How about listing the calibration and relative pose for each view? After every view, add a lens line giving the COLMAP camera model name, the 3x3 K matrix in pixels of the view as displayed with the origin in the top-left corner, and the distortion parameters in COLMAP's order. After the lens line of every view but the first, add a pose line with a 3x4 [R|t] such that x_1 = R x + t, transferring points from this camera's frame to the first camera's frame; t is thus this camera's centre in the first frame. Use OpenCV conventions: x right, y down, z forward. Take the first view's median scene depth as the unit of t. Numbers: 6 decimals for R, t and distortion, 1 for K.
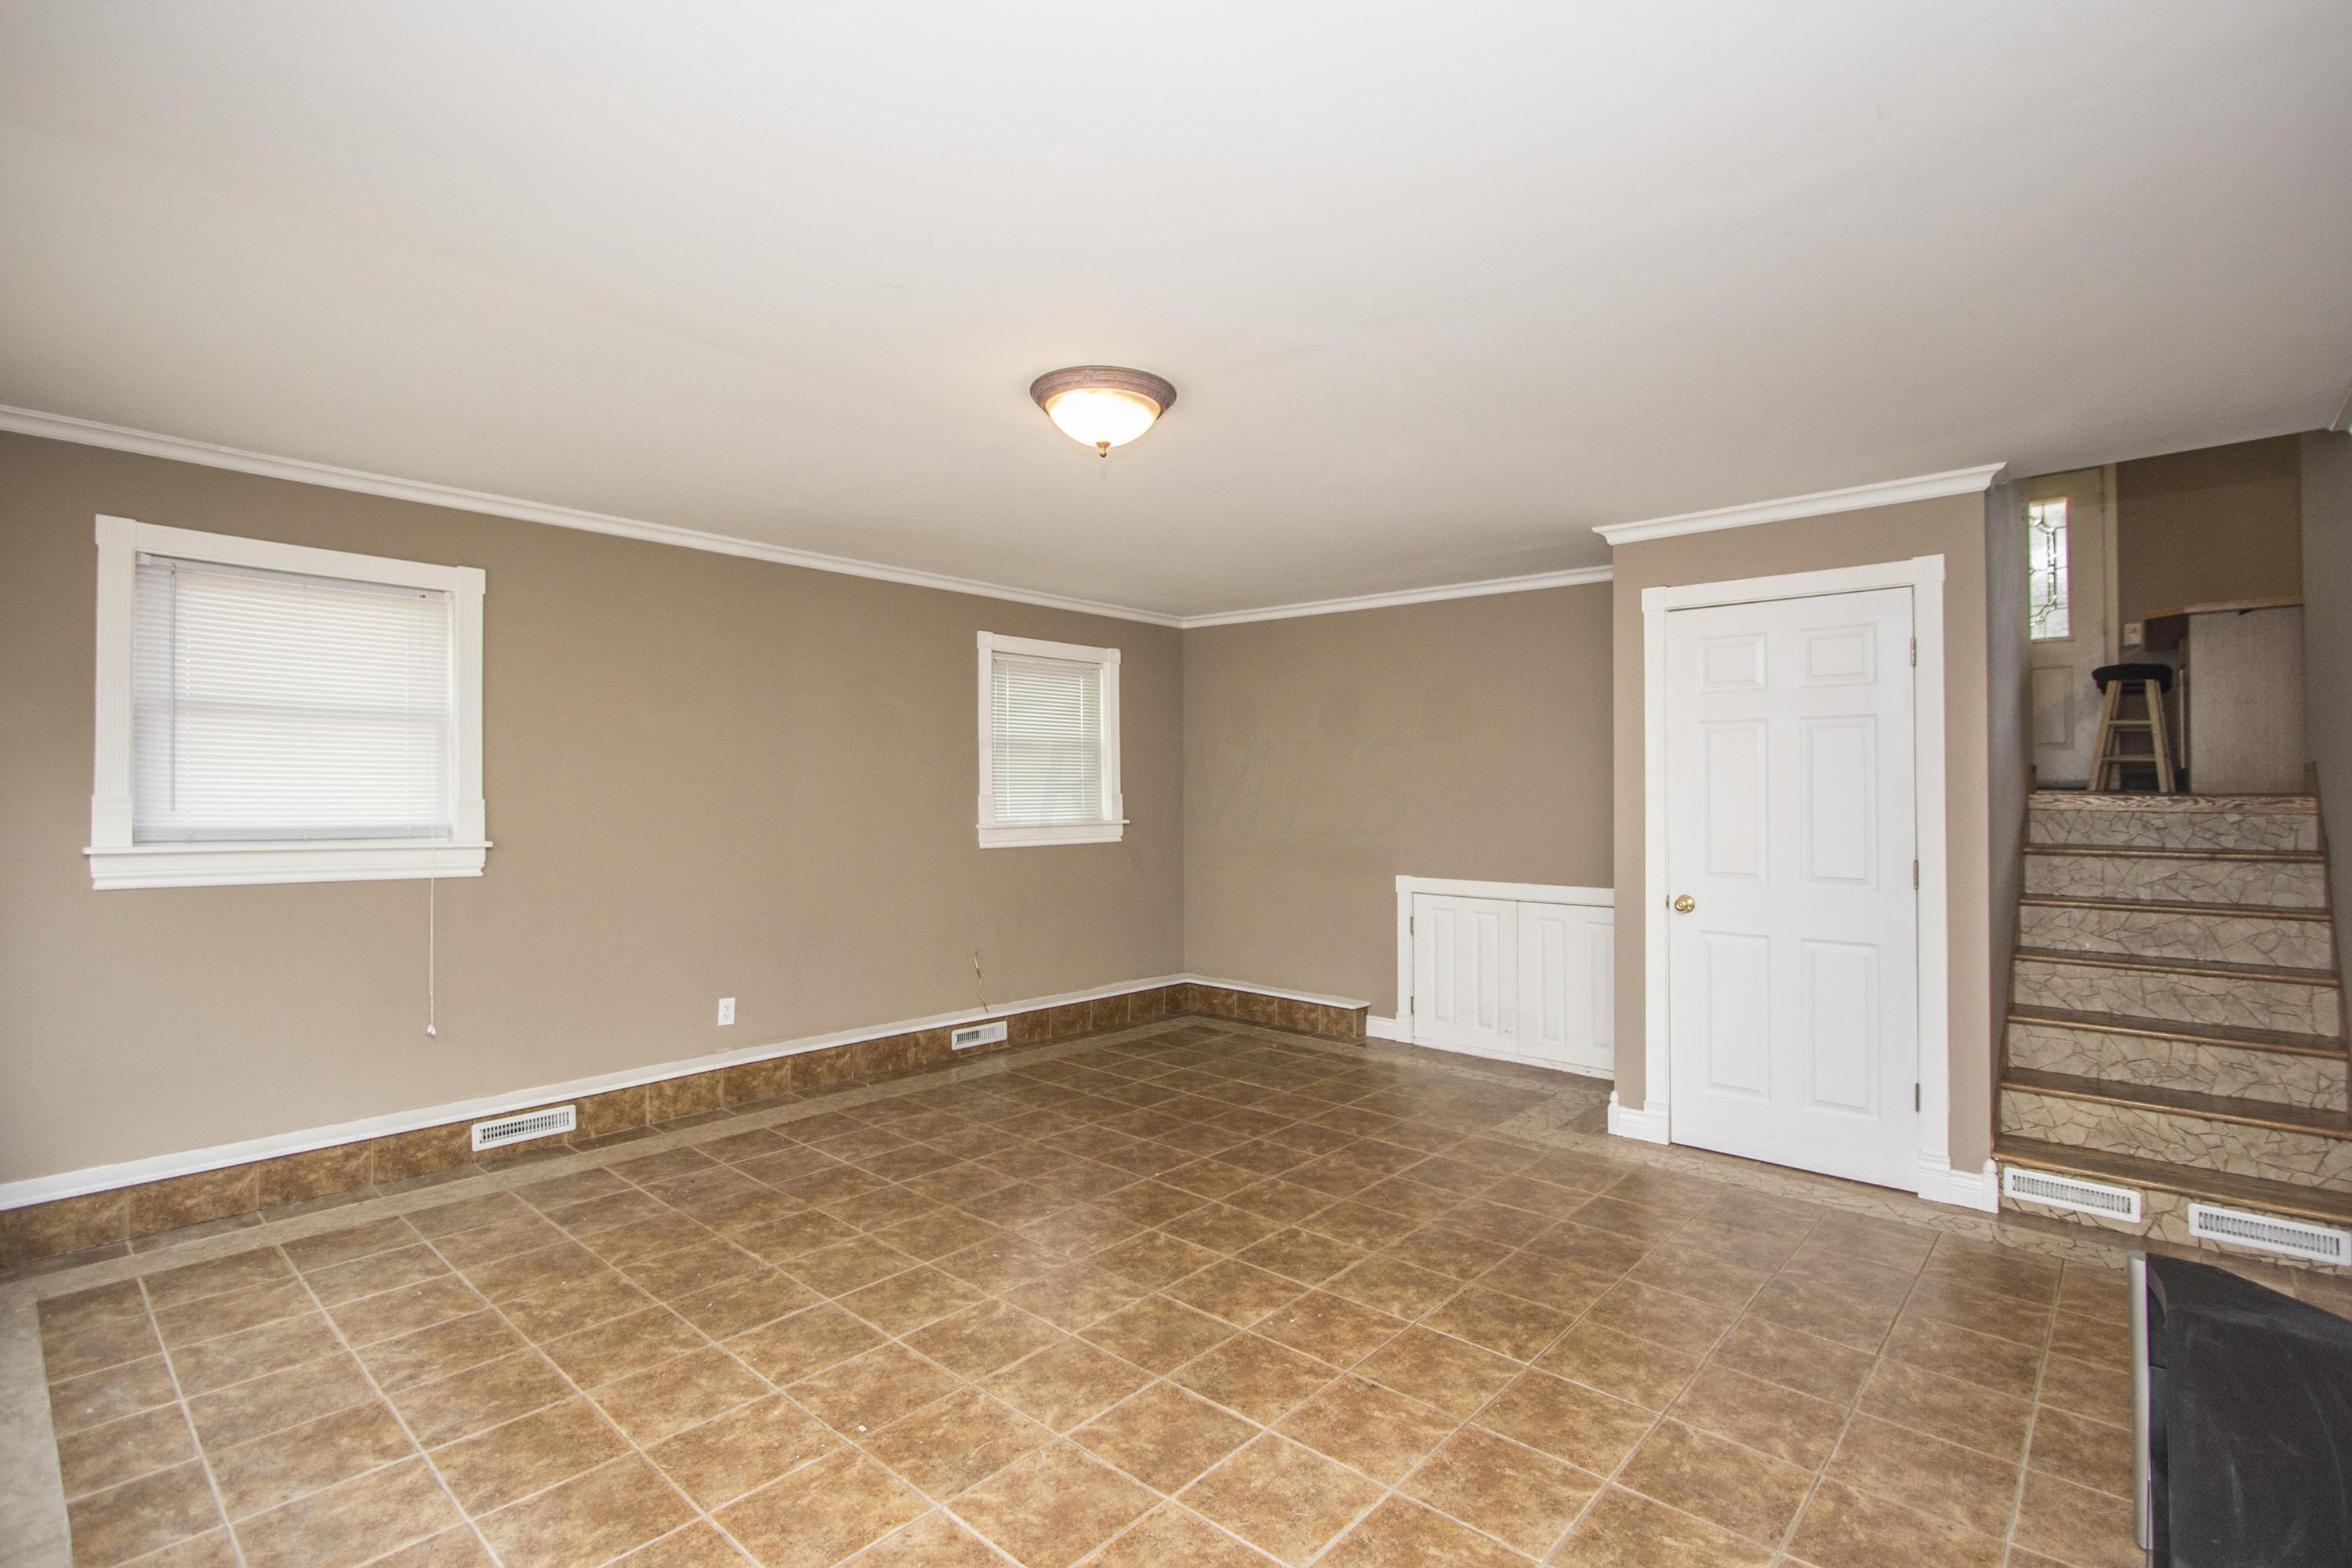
lens RADIAL K [[1093.9, 0, 1187.6], [0, 1093.9, 777.8], [0, 0, 1]] dist [-0.003995, -0.001538]
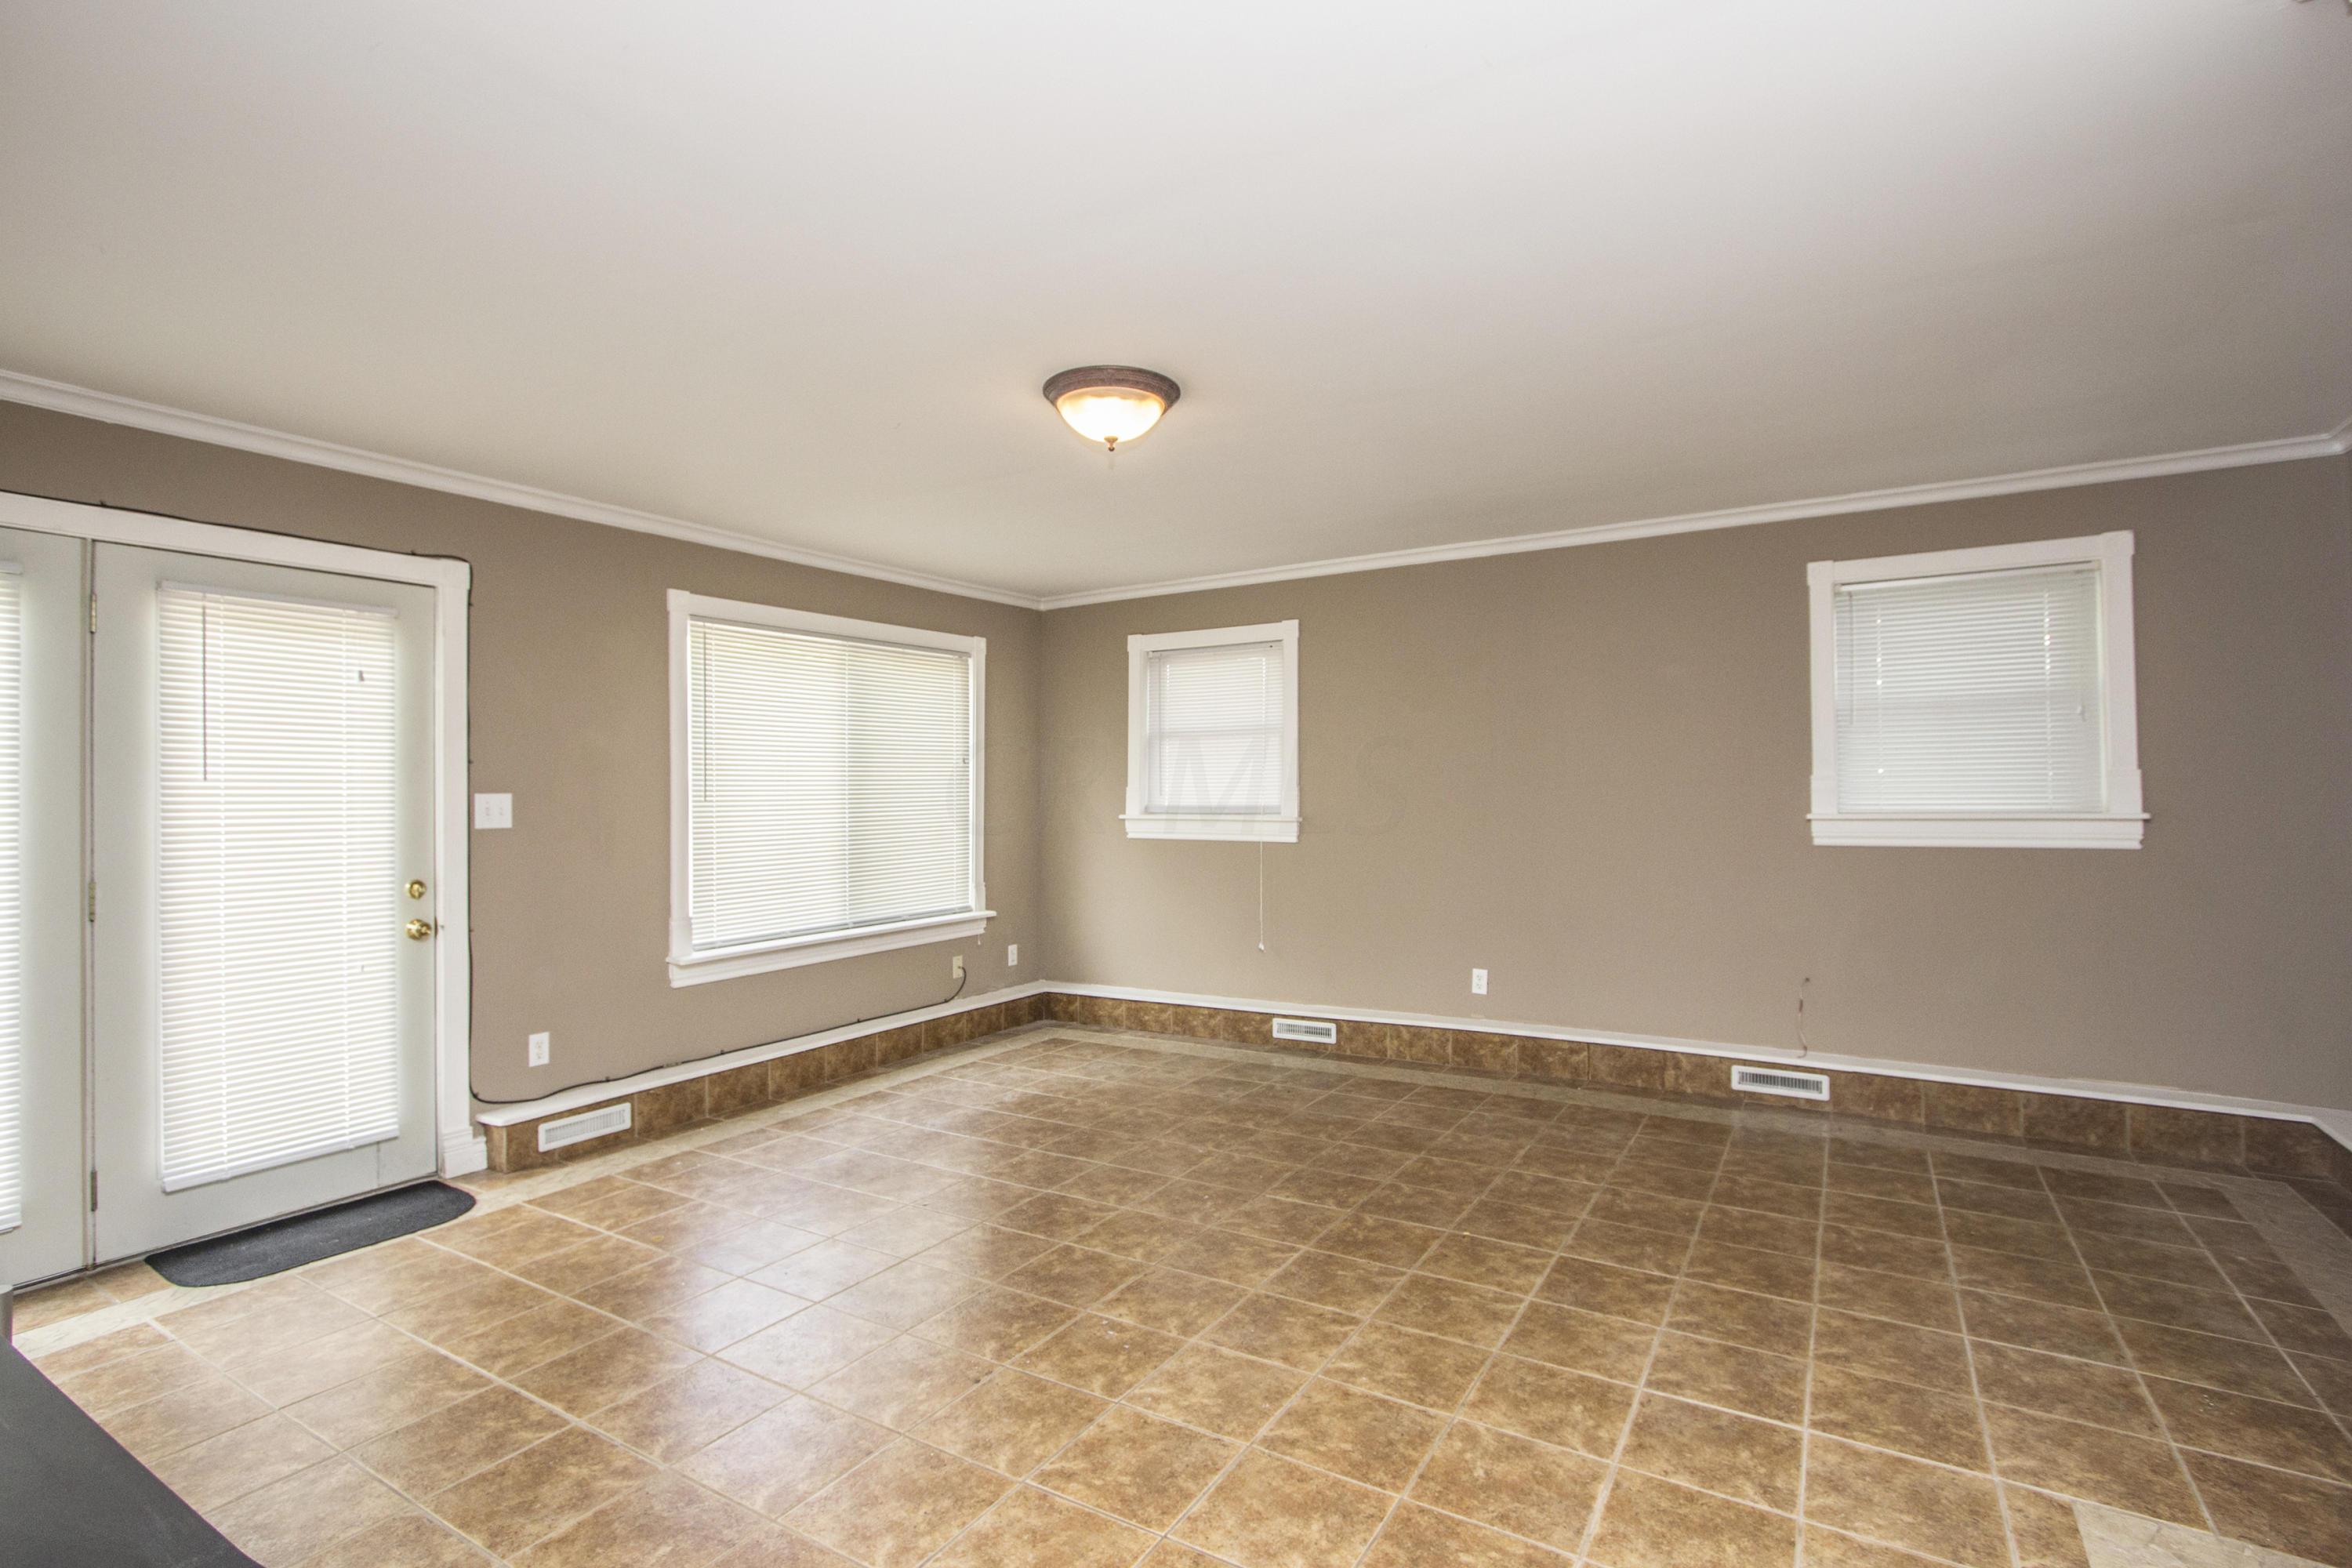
lens RADIAL K [[1093.9, 0, 1190.0], [0, 1093.9, 799.9], [0, 0, 1]] dist [-0.003995, -0.001538]
pose [[0.186142, -0.004438, -0.982513, 0.719994], [0.022225, 0.999753, -0.000305, 0.034564], [0.982271, -0.021780, 0.186195, 0.639823]]
